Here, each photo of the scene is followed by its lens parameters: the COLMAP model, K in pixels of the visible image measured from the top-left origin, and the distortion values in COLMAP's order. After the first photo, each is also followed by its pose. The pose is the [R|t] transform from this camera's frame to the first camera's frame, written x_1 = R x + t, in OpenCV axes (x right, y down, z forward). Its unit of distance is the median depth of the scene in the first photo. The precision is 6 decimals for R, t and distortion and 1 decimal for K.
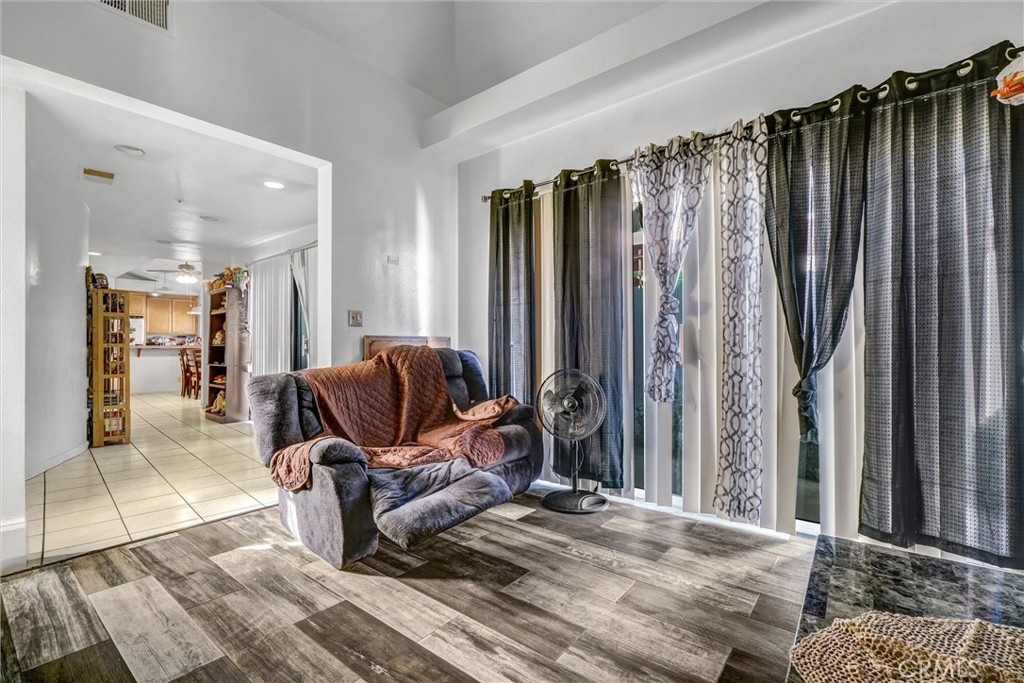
lens RADIAL K [[426.4, 0, 522.3], [0, 426.4, 341.9], [0, 0, 1]] dist [-0.001957, -0.000122]
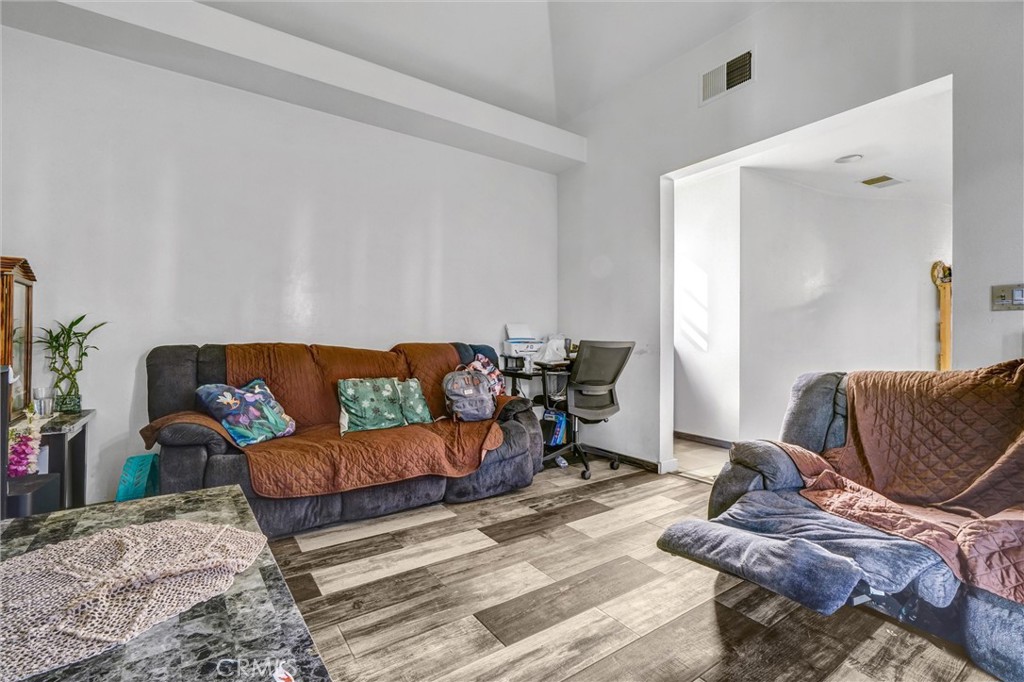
lens RADIAL K [[451.2, 0, 507.1], [0, 451.2, 339.9], [0, 0, 1]] dist [-0.004031, 0.000497]
pose [[-0.253265, 0.000059, -0.967397, 0.962903], [0.005300, 0.999985, -0.001326, 0.009312], [0.967382, -0.005463, -0.253262, 1.095737]]
